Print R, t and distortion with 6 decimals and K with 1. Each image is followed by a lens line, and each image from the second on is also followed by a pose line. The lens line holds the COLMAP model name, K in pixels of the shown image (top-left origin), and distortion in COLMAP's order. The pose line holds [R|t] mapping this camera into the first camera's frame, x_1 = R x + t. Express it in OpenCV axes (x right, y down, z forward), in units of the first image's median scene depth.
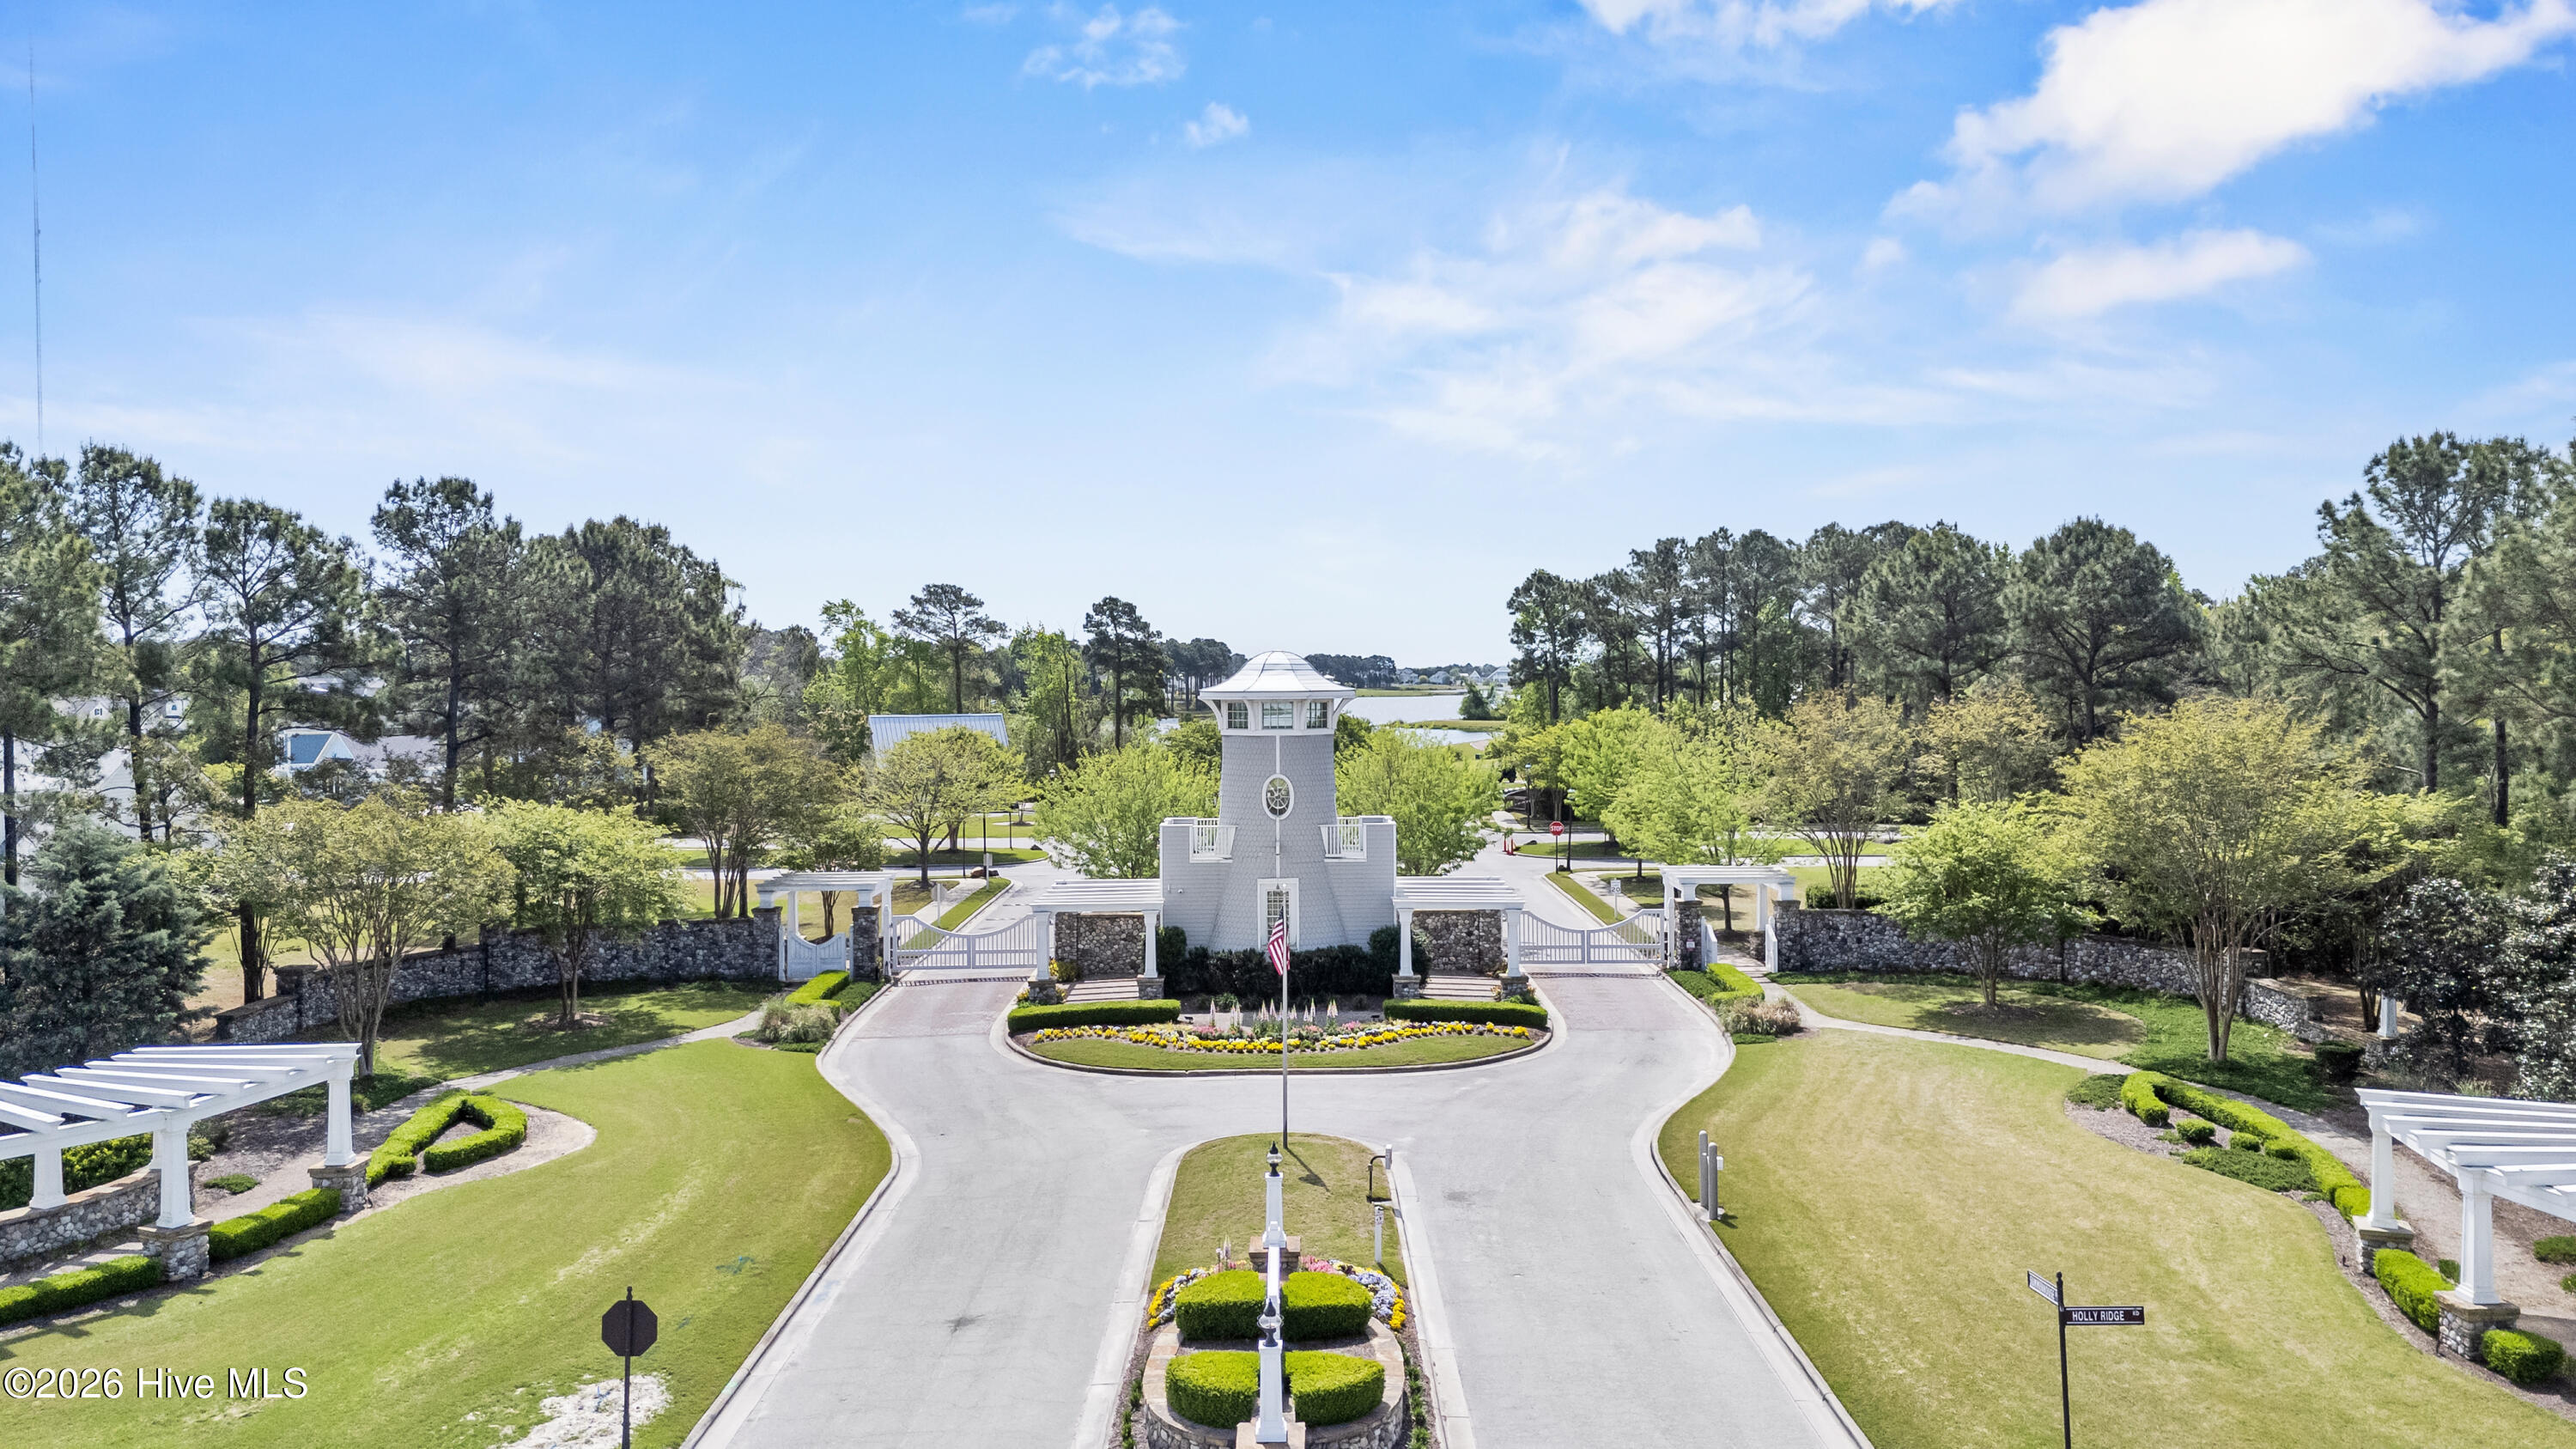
lens RADIAL K [[1872.9, 0, 1288.0], [0, 1872.9, 724.5], [0, 0, 1]] dist [0.136321, -0.240203]
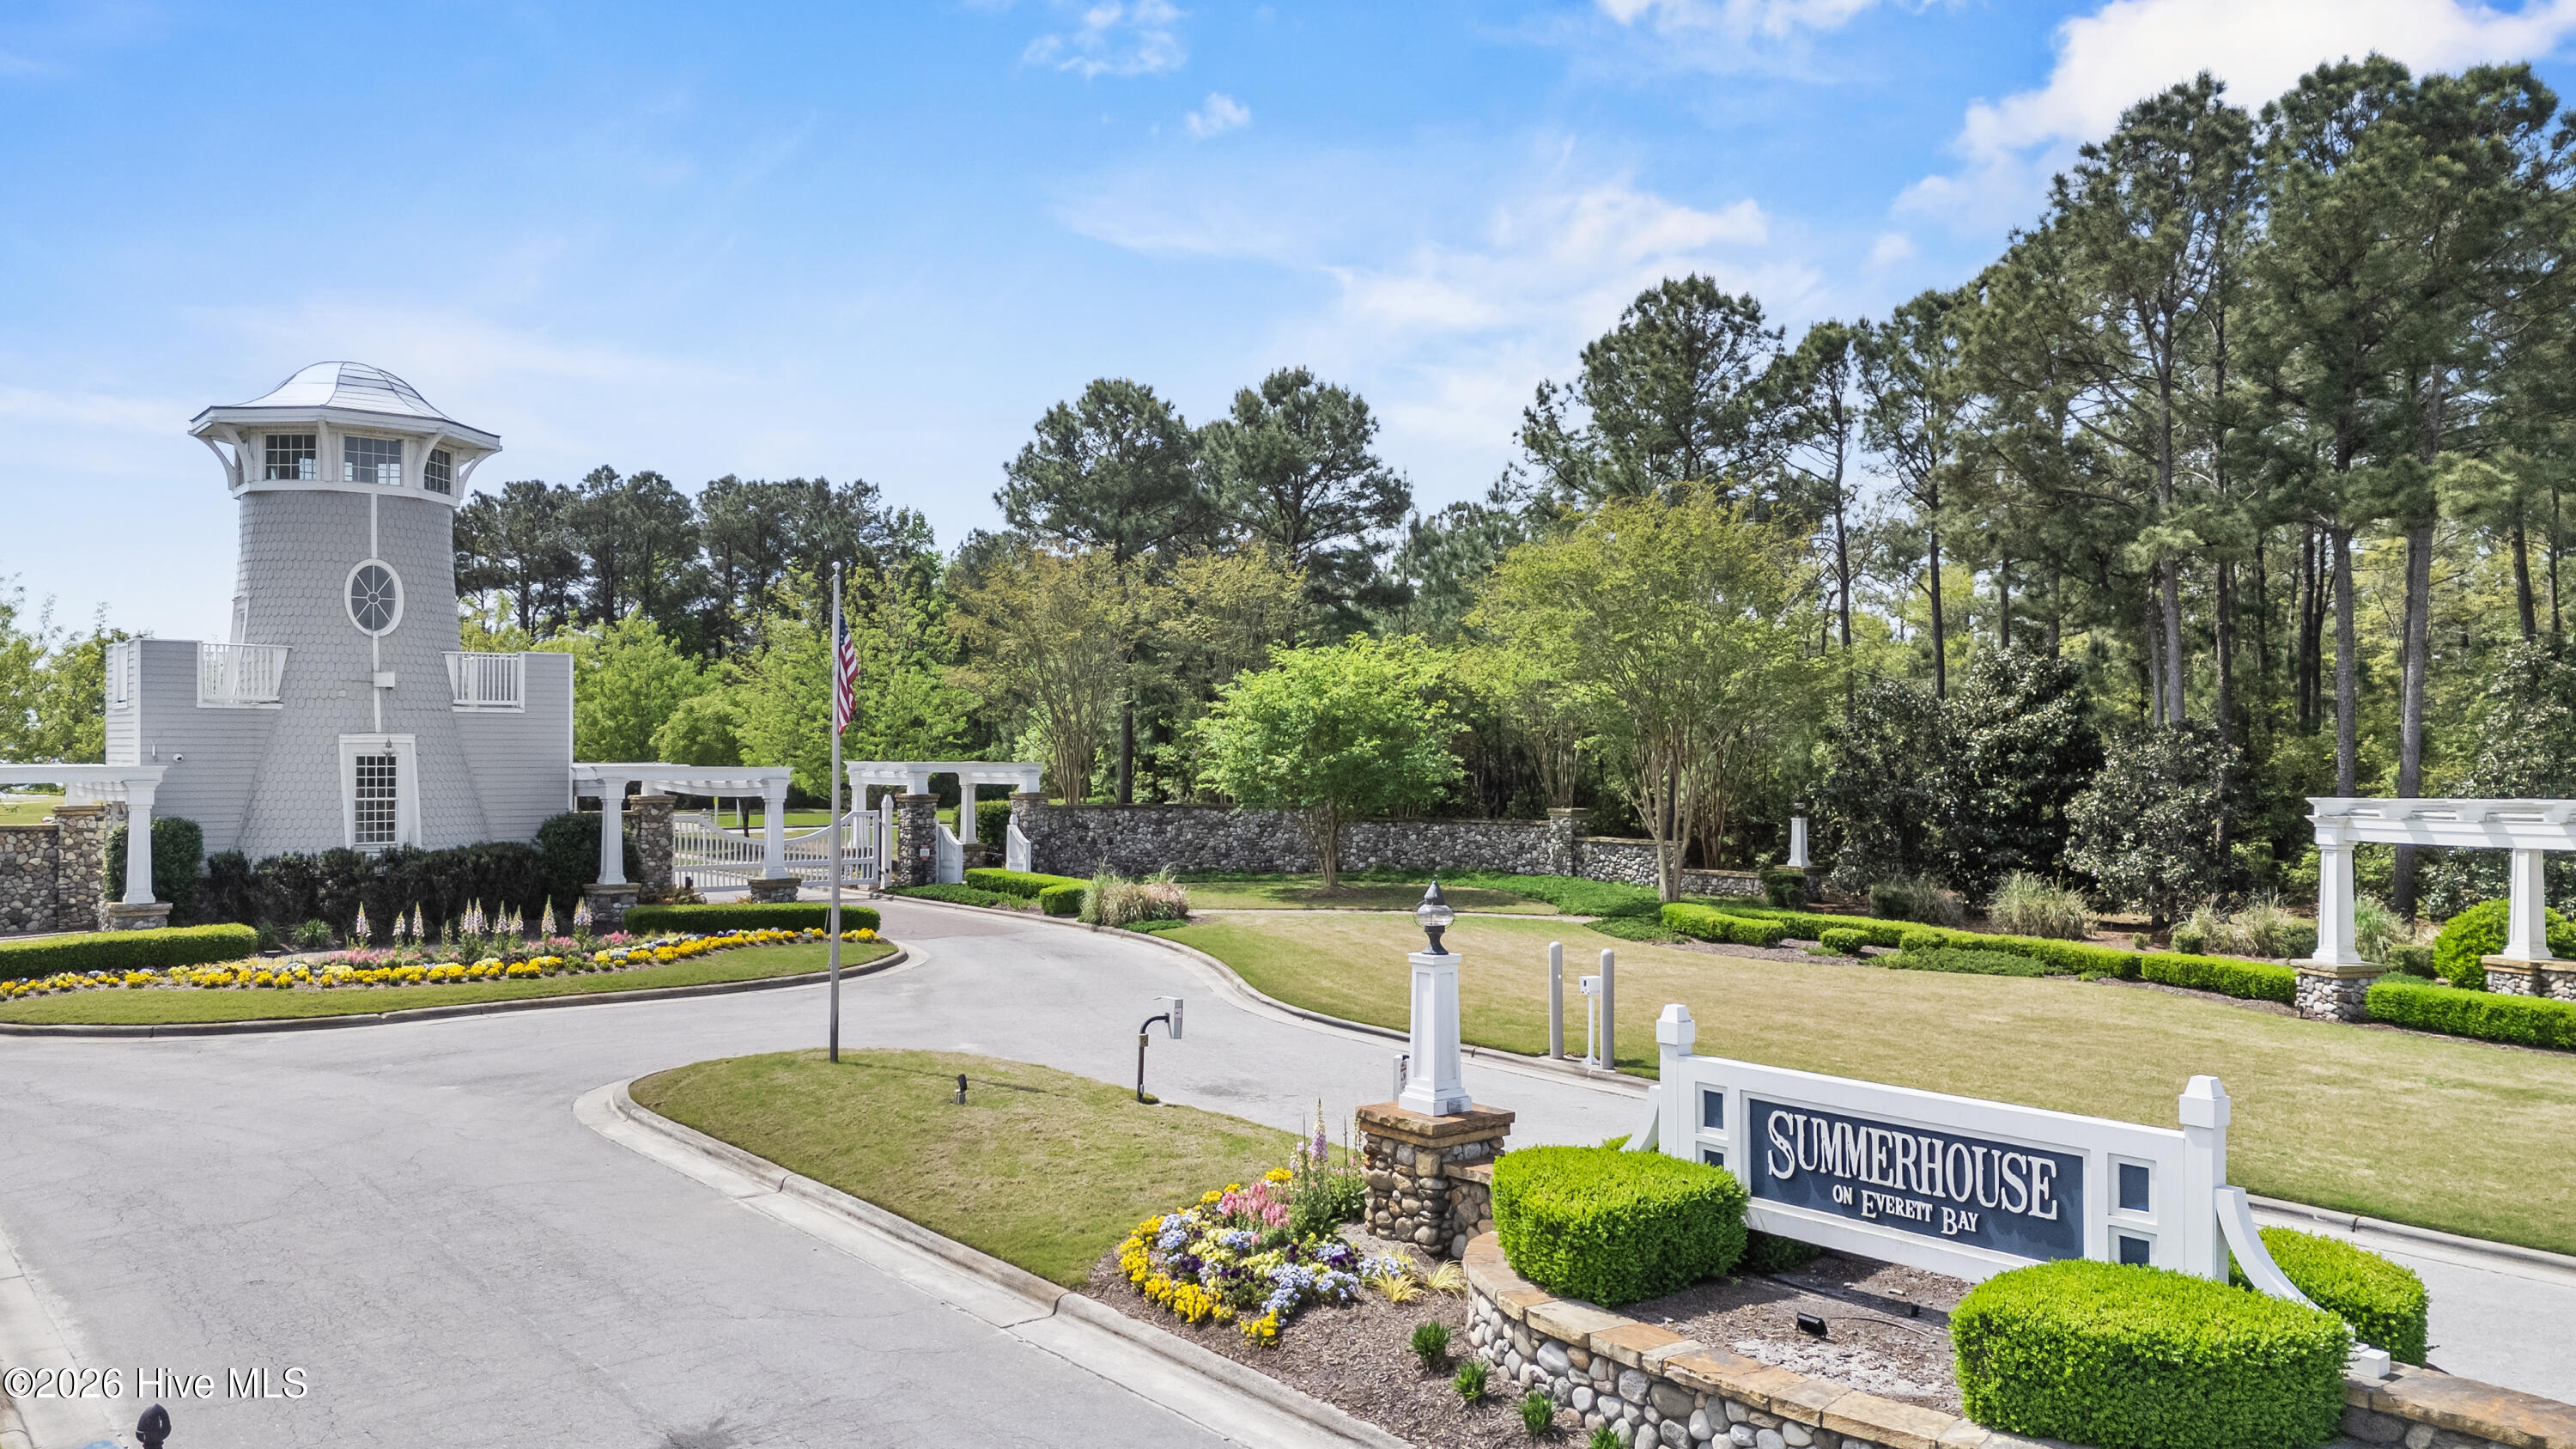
lens RADIAL K [[1919.8, 0, 1299.4], [0, 1919.8, 747.0], [0, 0, 1]] dist [0.016712, 0.005562]
pose [[0.777365, 0.011140, 0.628952, -0.150623], [0.005055, 0.999700, -0.023954, 0.095502], [-0.629030, 0.021800, 0.777075, 0.321990]]
